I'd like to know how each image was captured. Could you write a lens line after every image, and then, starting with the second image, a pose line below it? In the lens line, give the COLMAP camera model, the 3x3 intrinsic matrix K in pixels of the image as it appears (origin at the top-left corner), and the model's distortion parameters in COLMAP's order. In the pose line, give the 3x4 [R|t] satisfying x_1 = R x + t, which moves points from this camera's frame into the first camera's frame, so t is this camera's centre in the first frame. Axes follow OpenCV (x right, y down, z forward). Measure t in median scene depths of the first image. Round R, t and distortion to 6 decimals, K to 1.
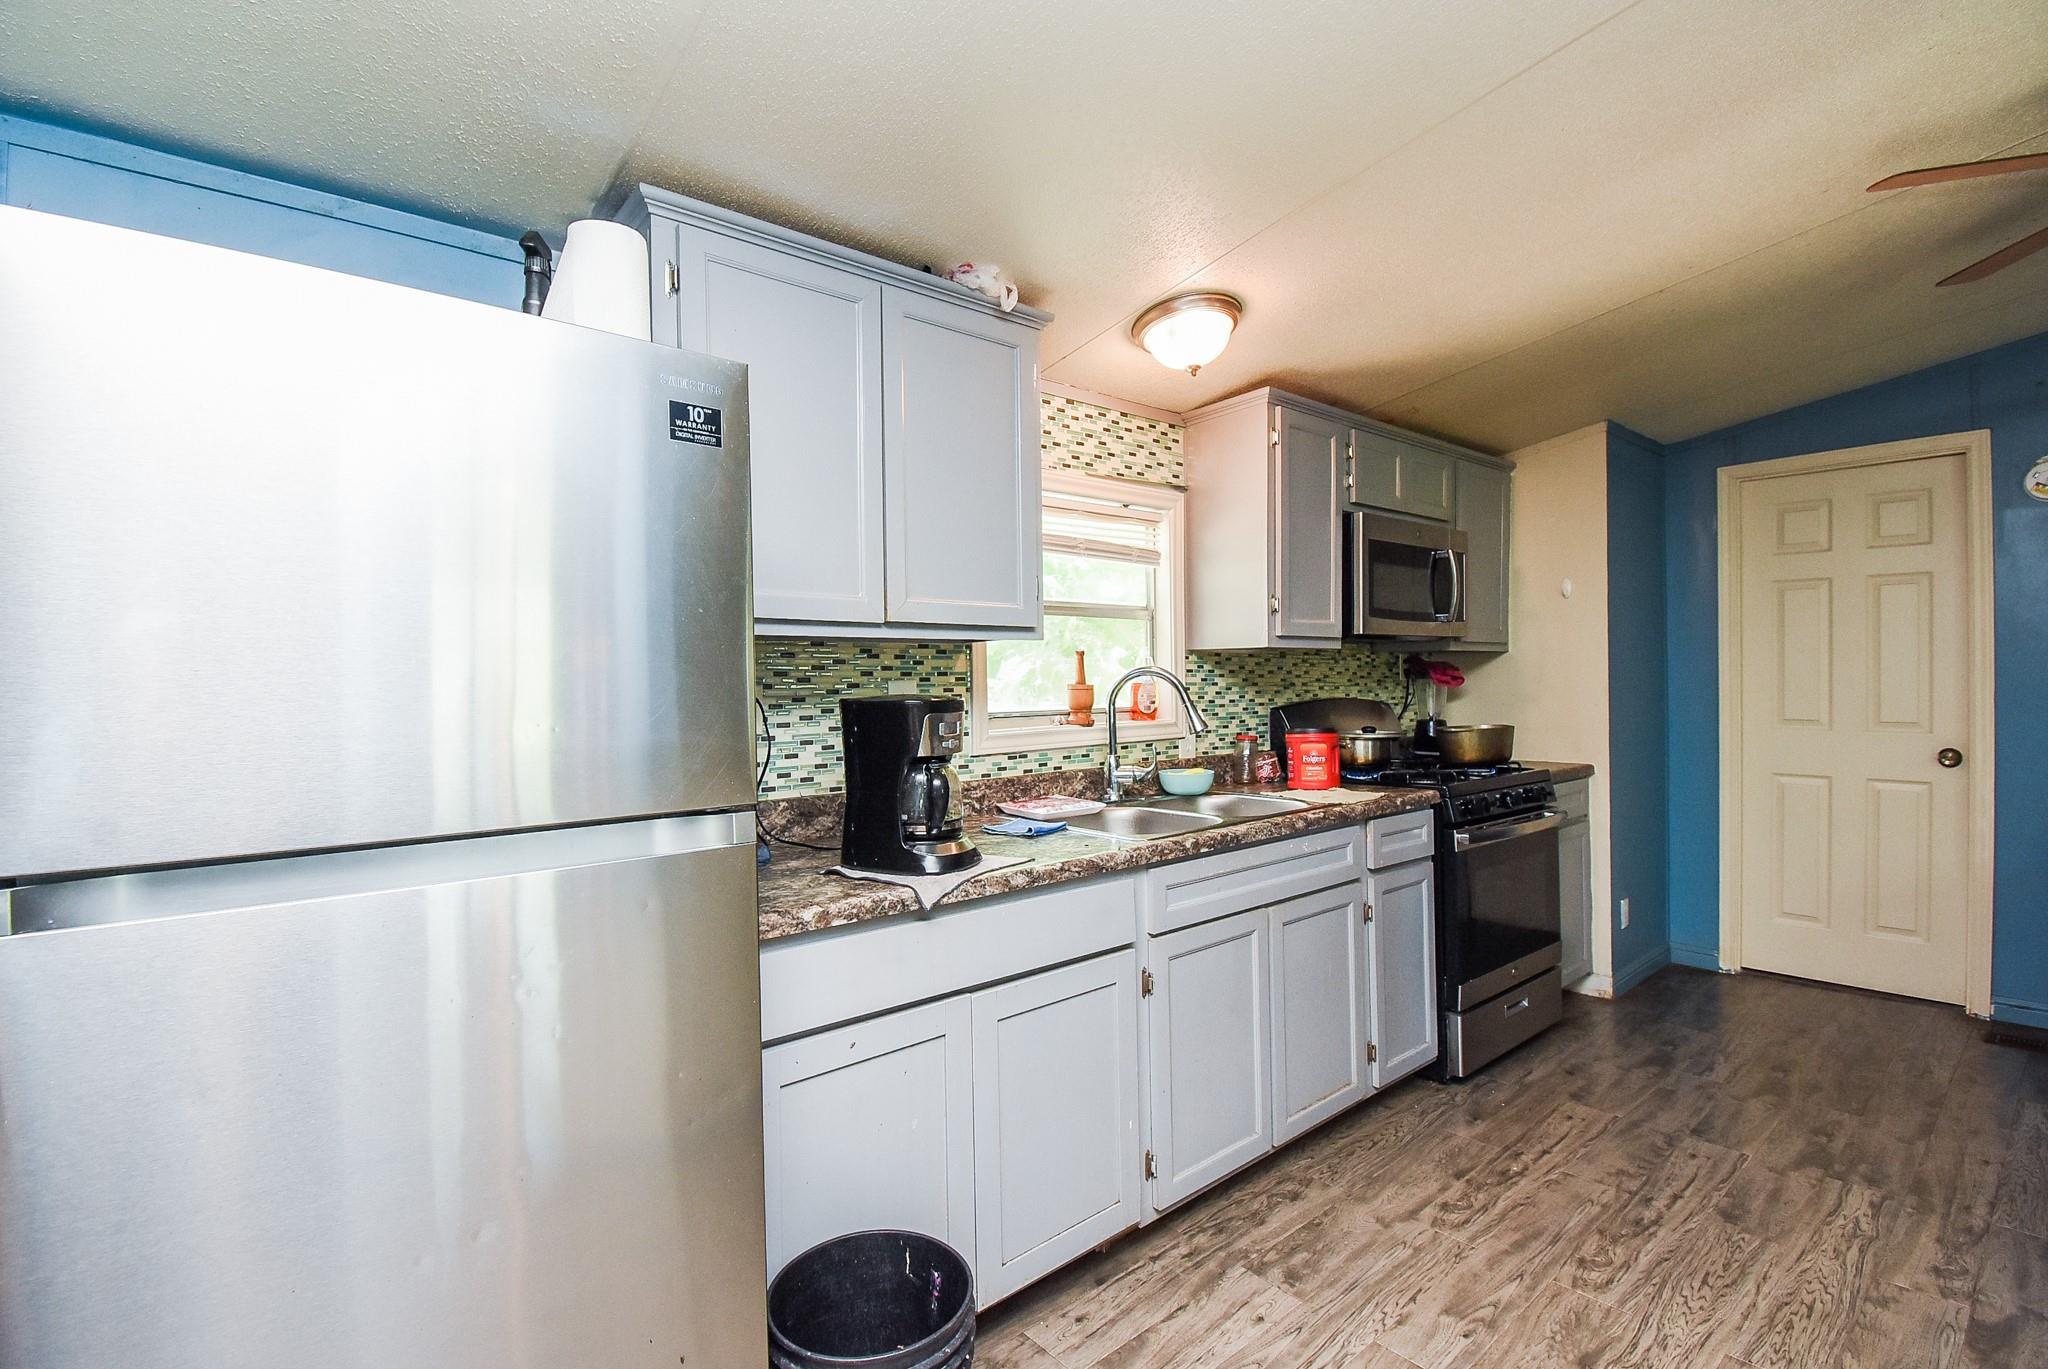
lens RADIAL K [[921.4, 0, 1025.0], [0, 921.4, 664.5], [0, 0, 1]] dist [-0.013536, -0.001014]
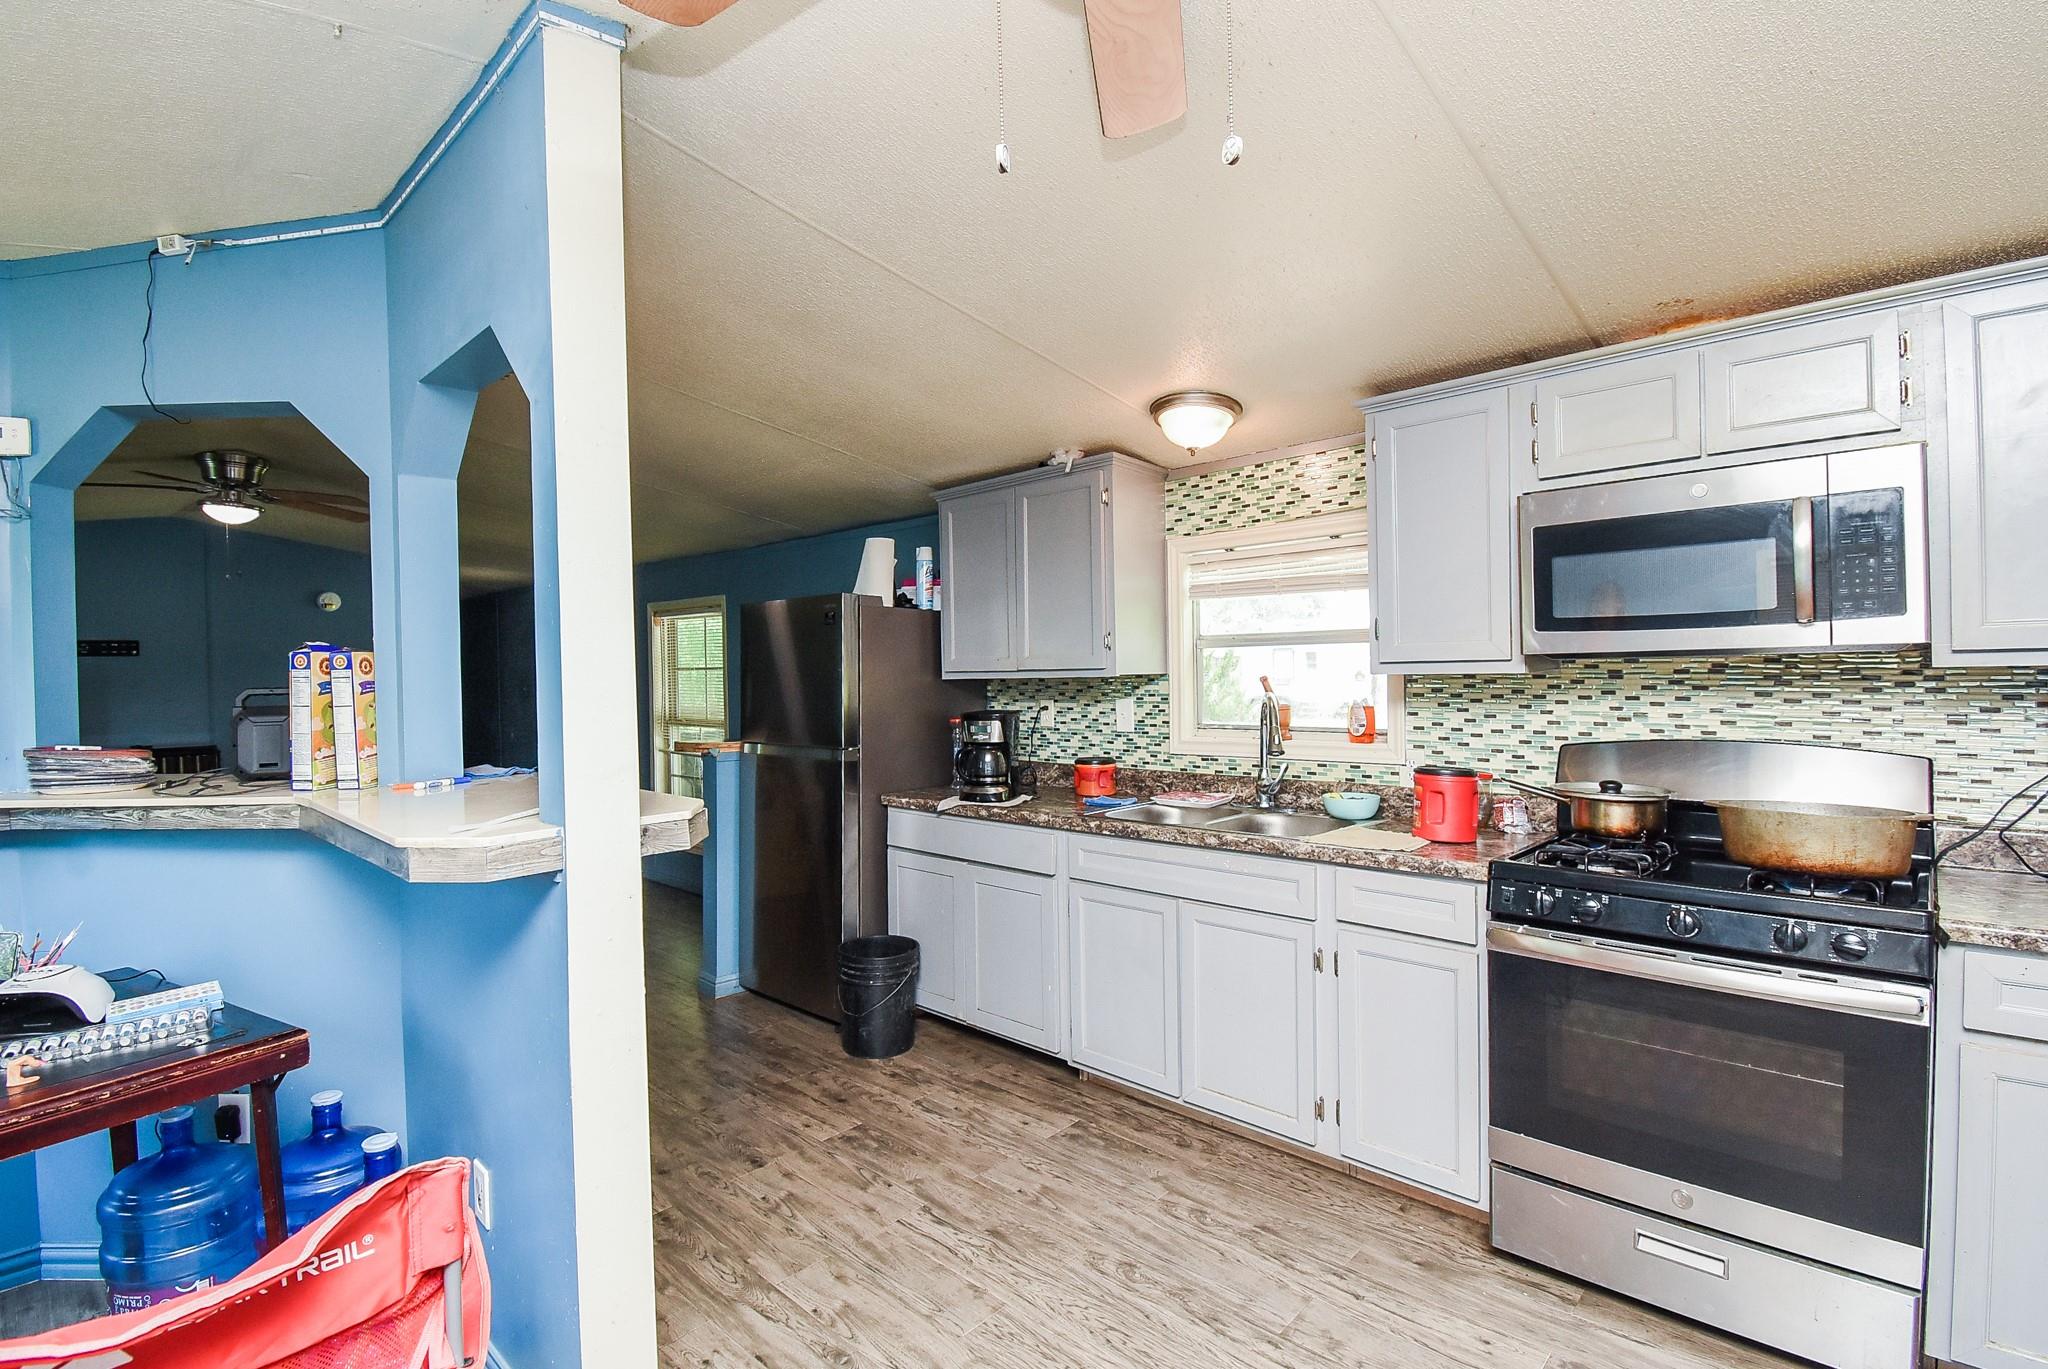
lens RADIAL K [[921.4, 0, 1026.8], [0, 921.4, 692.3], [0, 0, 1]] dist [-0.013536, -0.001014]
pose [[0.134184, 0.016987, -0.990811, 1.310475], [0.018062, 0.999645, 0.019585, -0.026144], [0.990792, -0.020524, 0.133829, 0.601139]]
